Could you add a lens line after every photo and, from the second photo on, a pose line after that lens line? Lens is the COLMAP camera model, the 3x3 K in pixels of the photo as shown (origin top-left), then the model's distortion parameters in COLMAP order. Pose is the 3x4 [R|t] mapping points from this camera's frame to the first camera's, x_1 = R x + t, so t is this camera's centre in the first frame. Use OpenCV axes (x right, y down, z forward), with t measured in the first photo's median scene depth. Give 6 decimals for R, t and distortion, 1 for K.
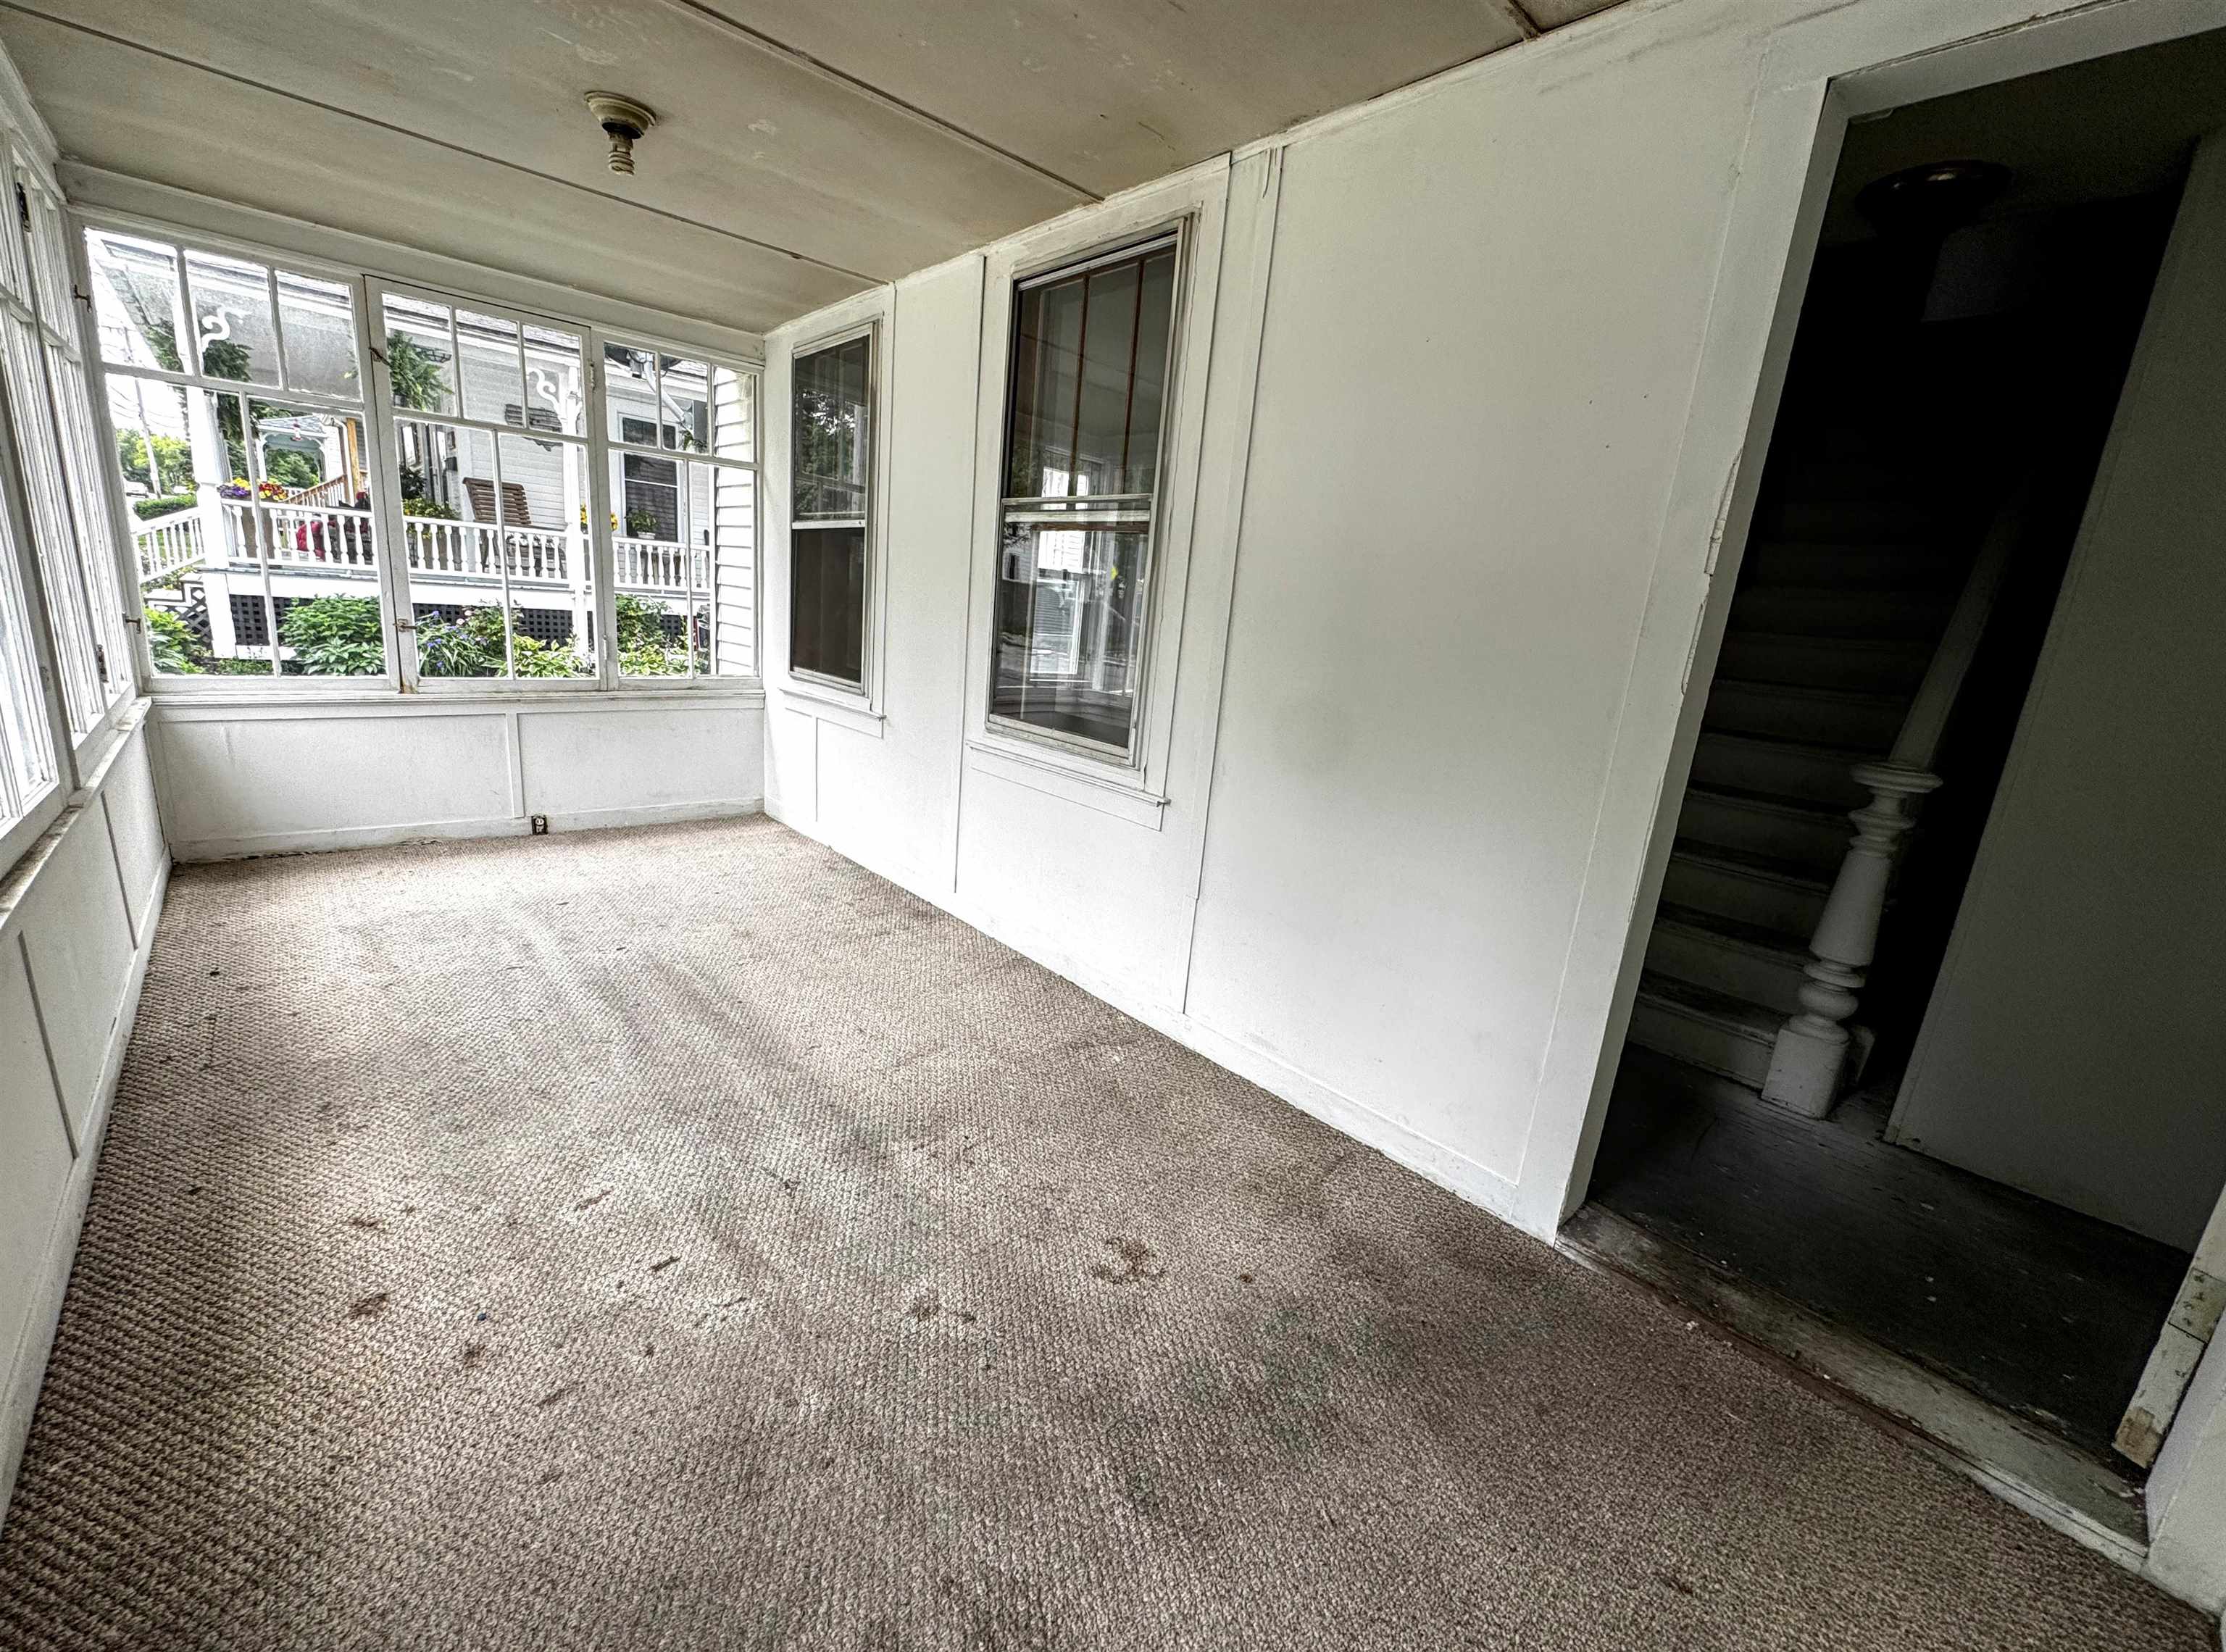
lens RADIAL K [[897.4, 0, 1114.0], [0, 897.4, 823.5], [0, 0, 1]] dist [-0.002638, 0.000983]
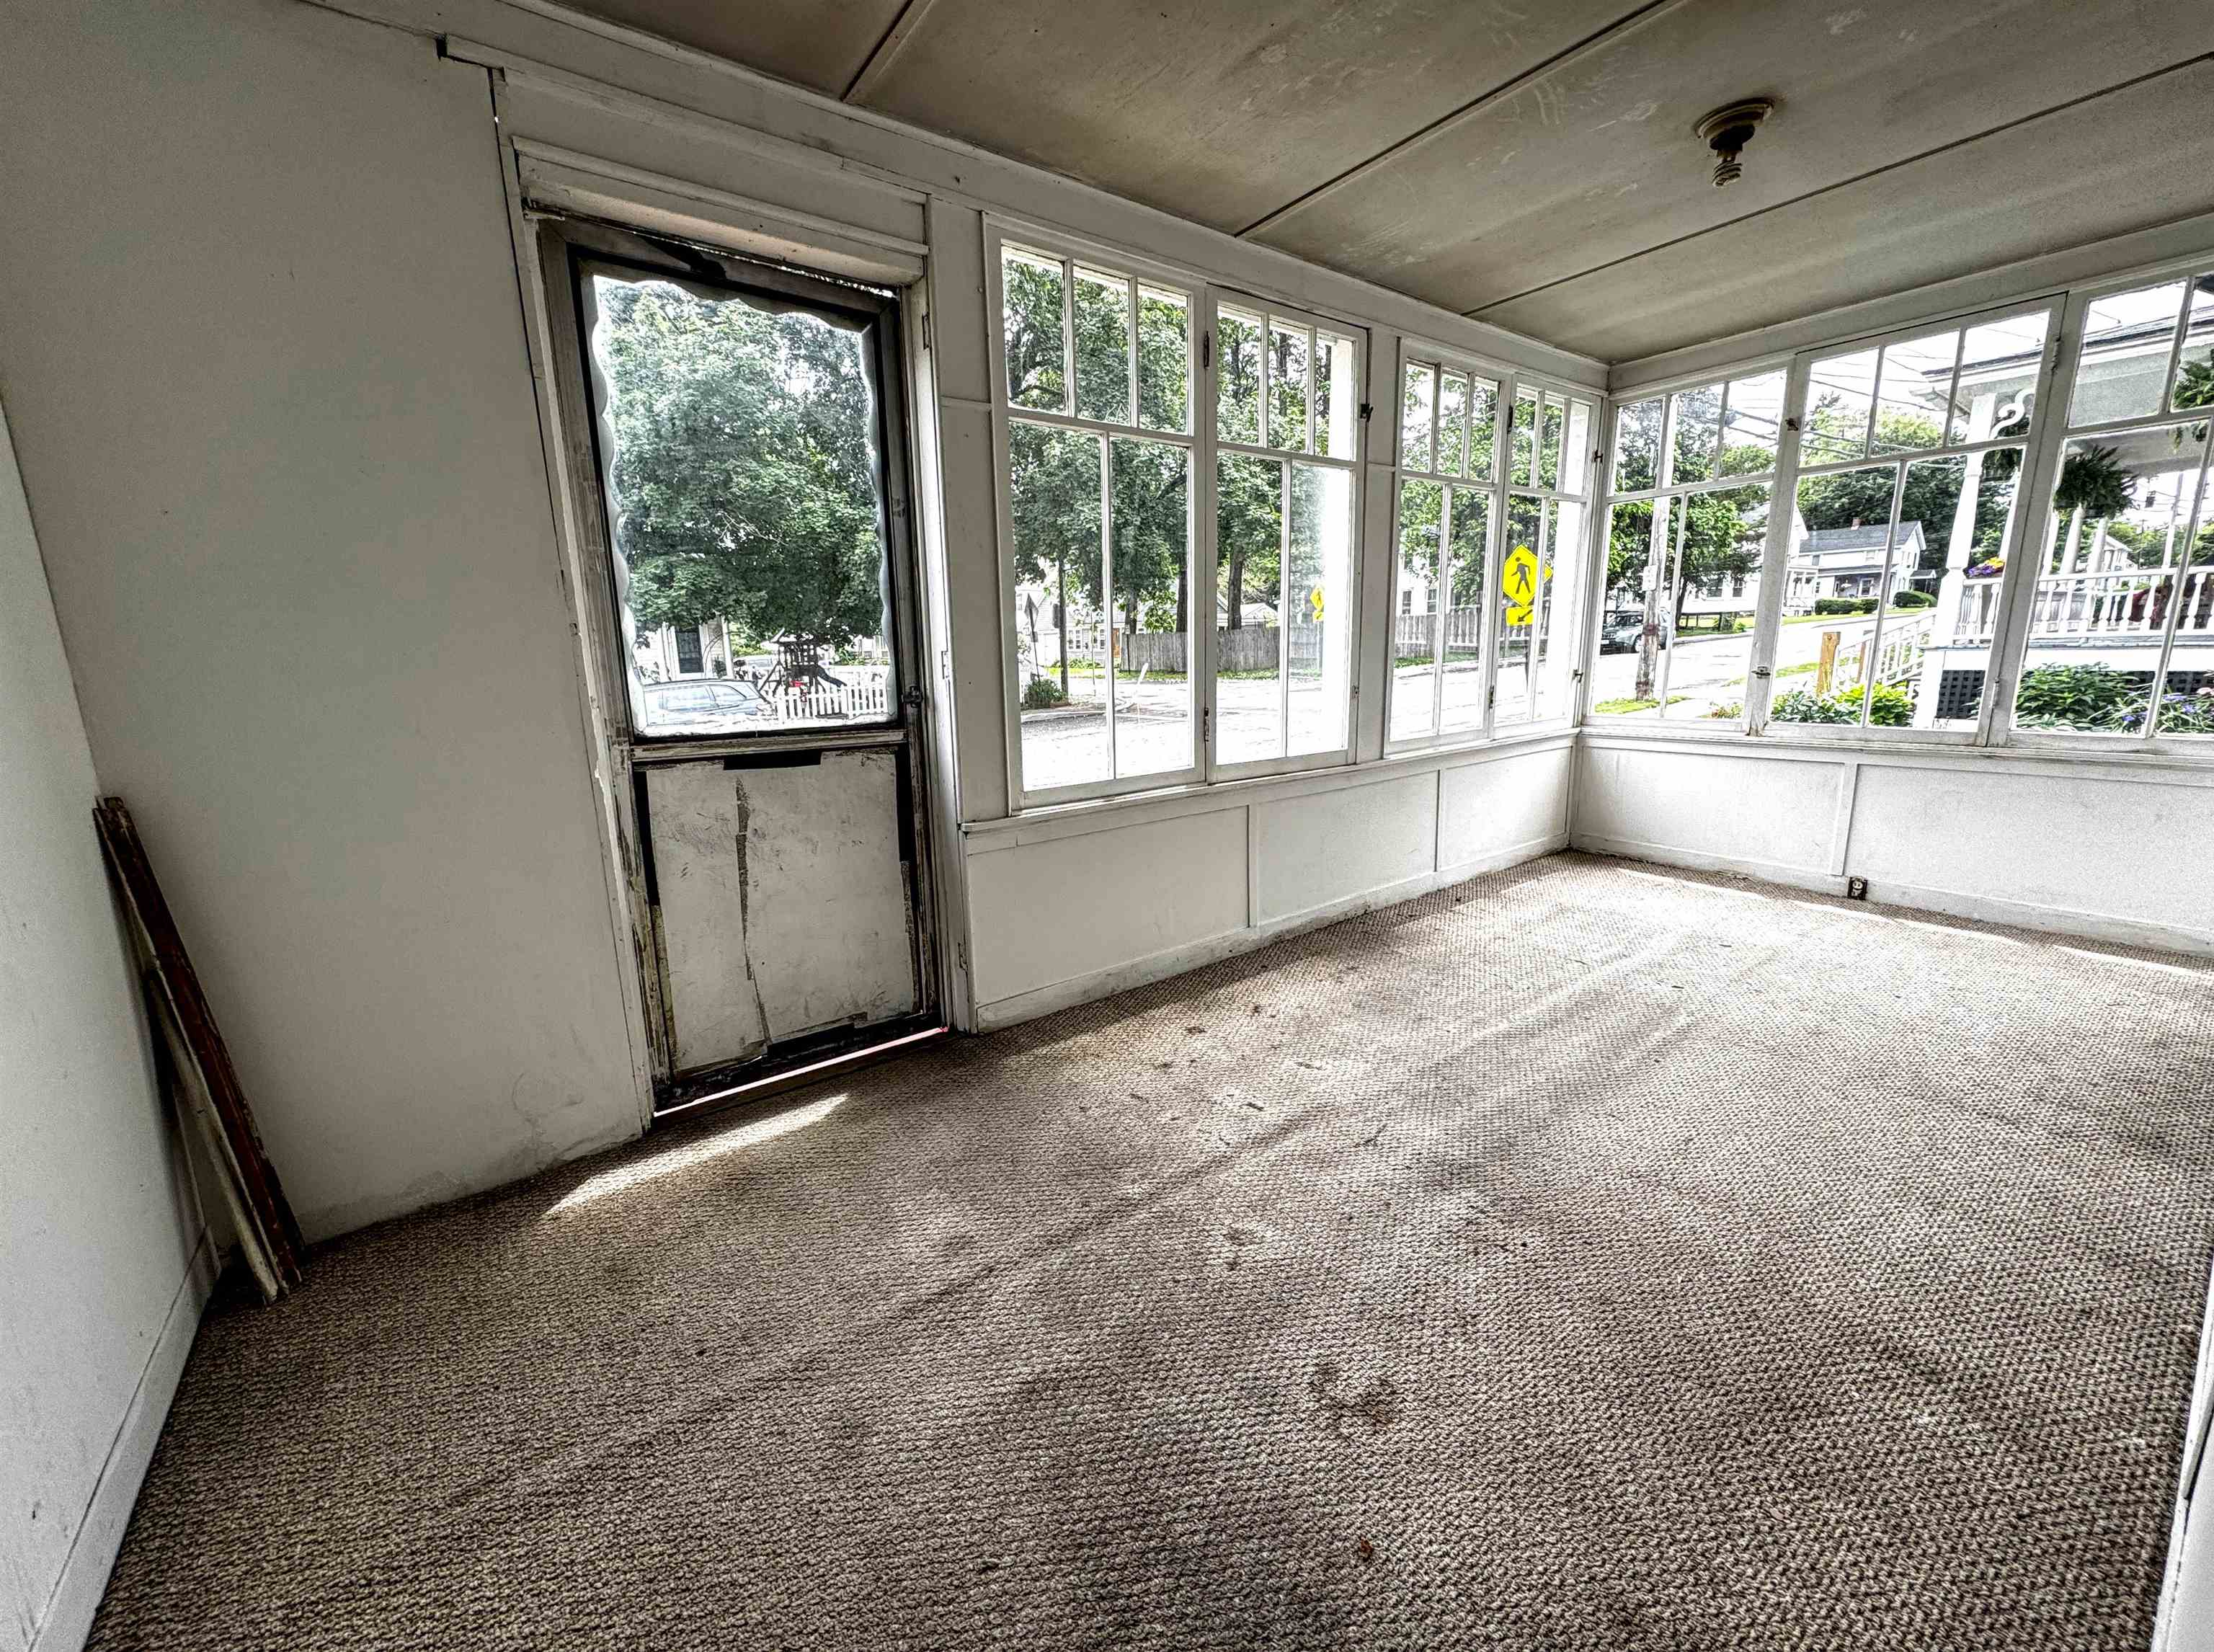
lens RADIAL K [[892.6, 0, 1109.0], [0, 892.6, 824.8], [0, 0, 1]] dist [-0.002638, 0.000983]
pose [[-0.098275, 0.118126, -0.988124, 0.459784], [-0.220009, 0.965782, 0.137337, -0.026511], [0.970535, 0.230892, -0.068923, 0.466307]]
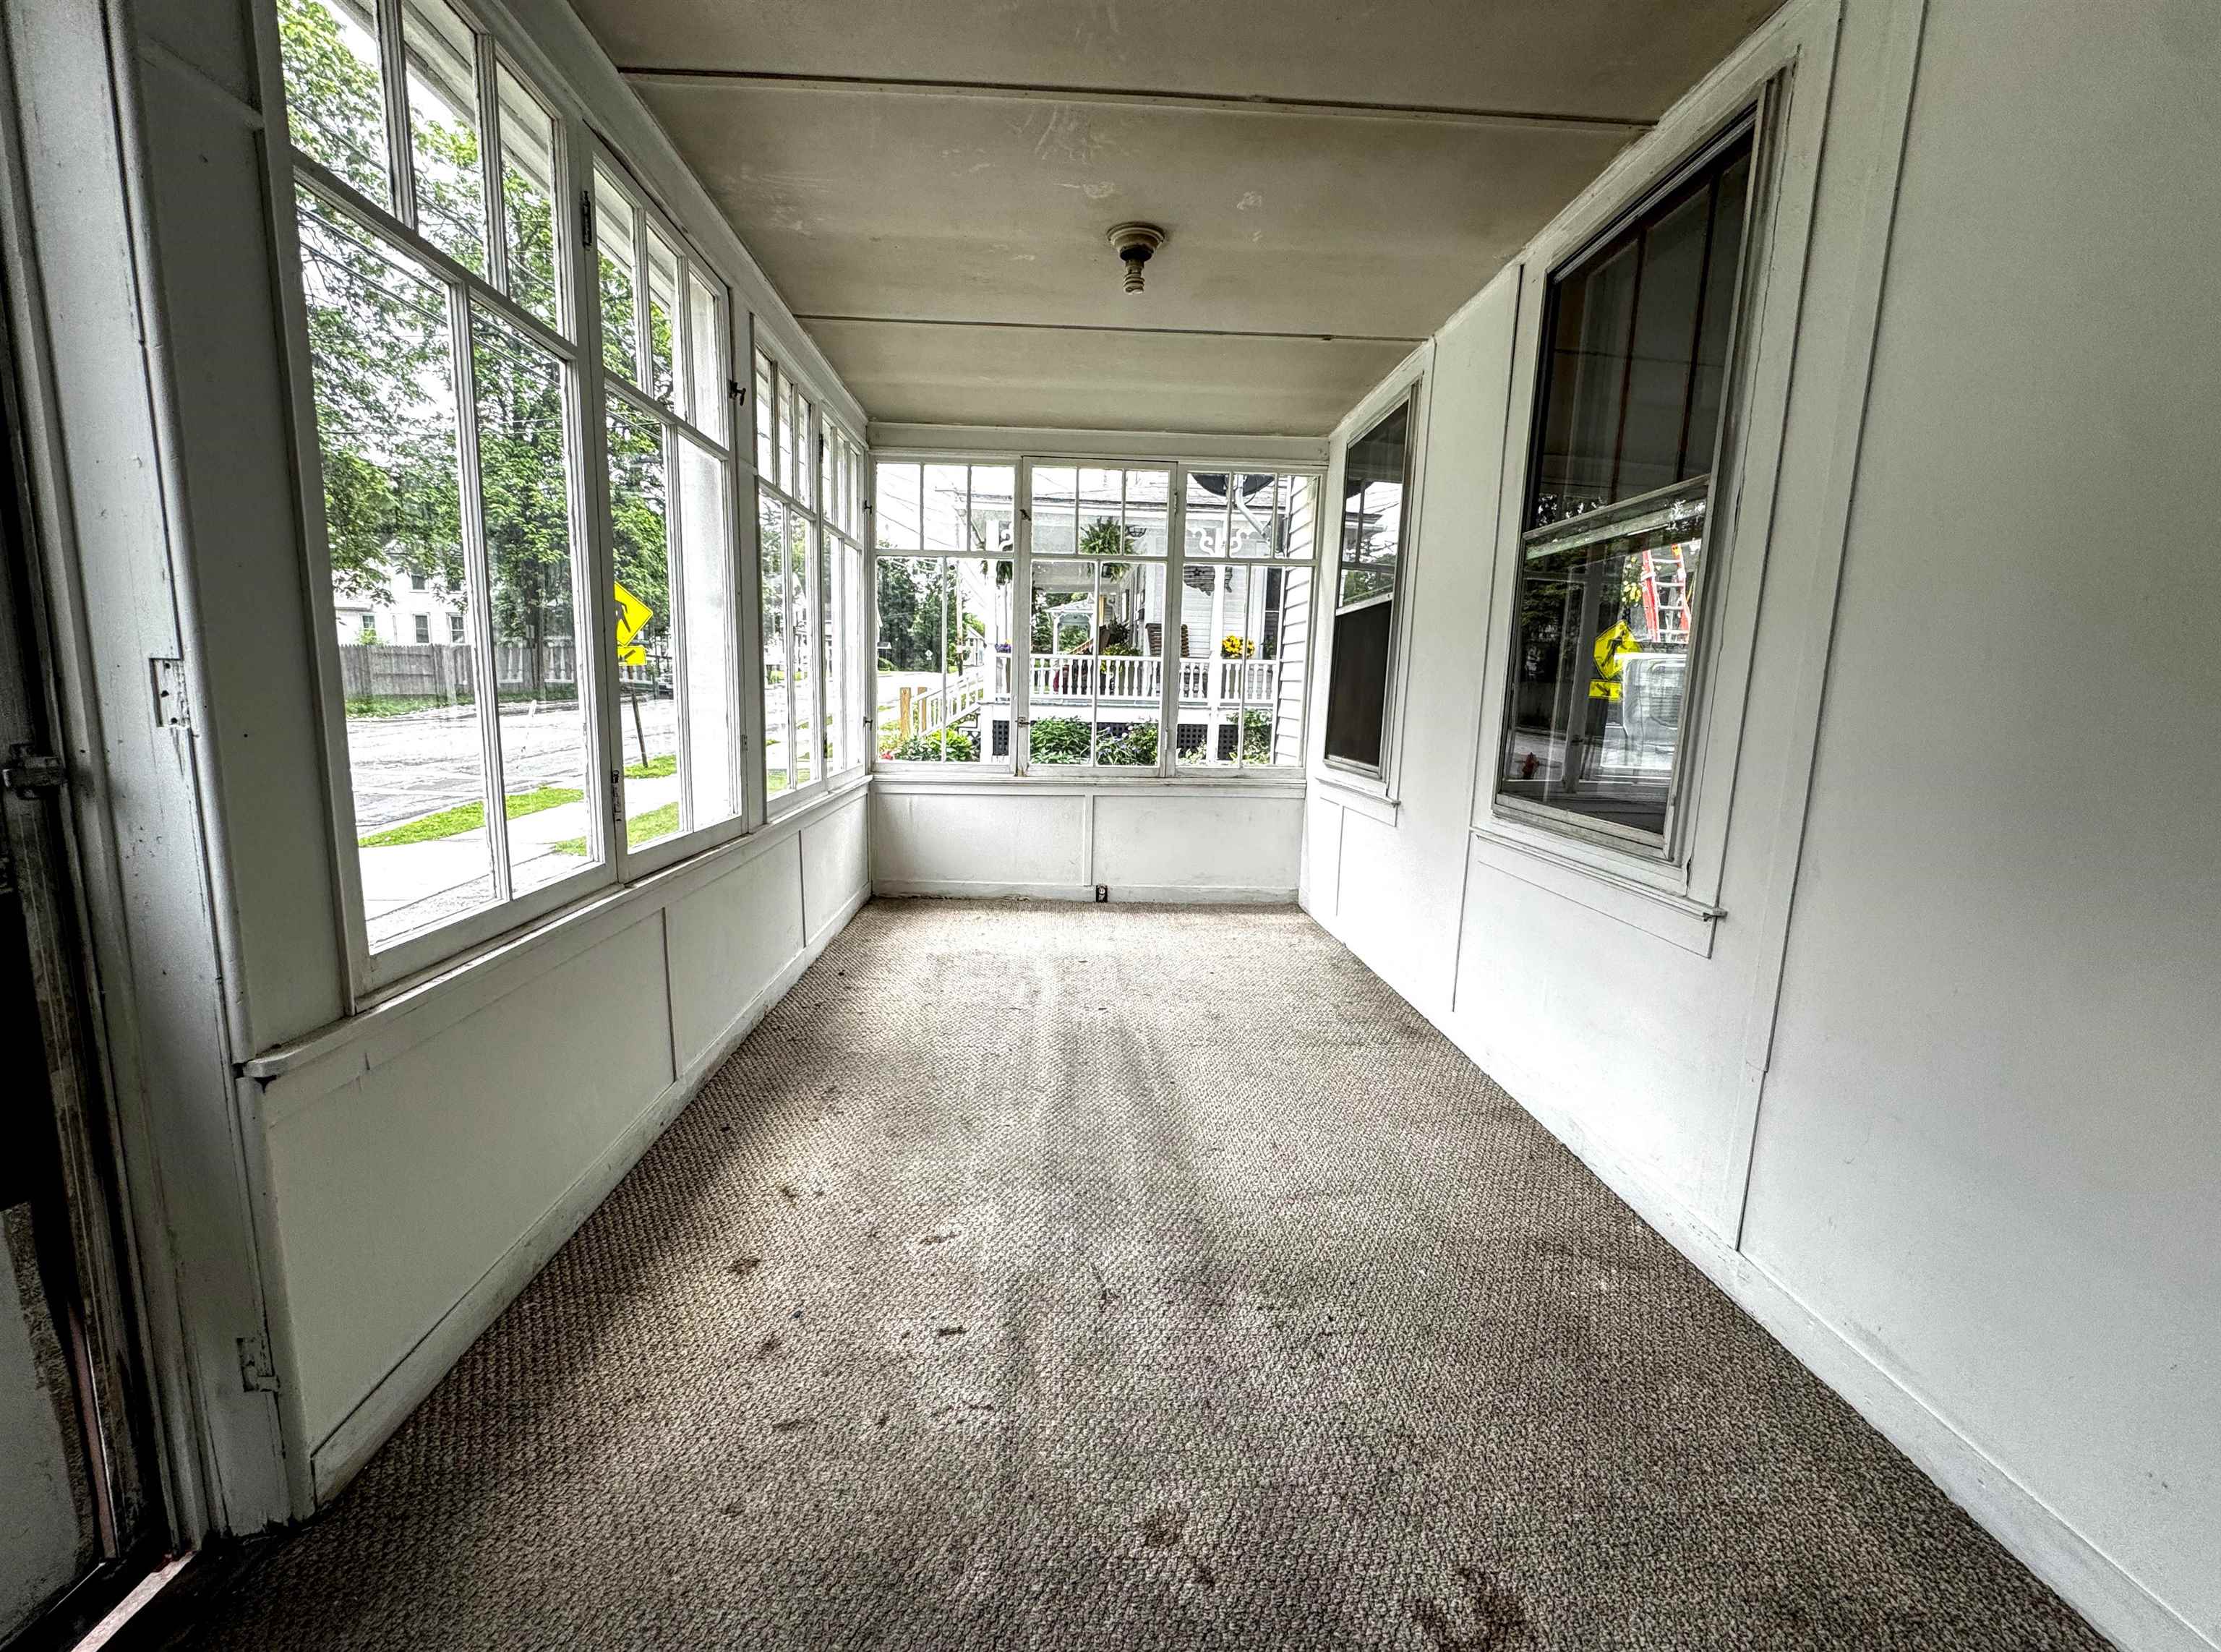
lens RADIAL K [[895.4, 0, 1110.7], [0, 895.4, 823.3], [0, 0, 1]] dist [-0.002638, 0.000983]
pose [[0.772986, 0.032060, -0.633613, 0.119957], [-0.113615, 0.989572, -0.088535, 0.017969], [0.624167, 0.140424, 0.768568, 0.185137]]
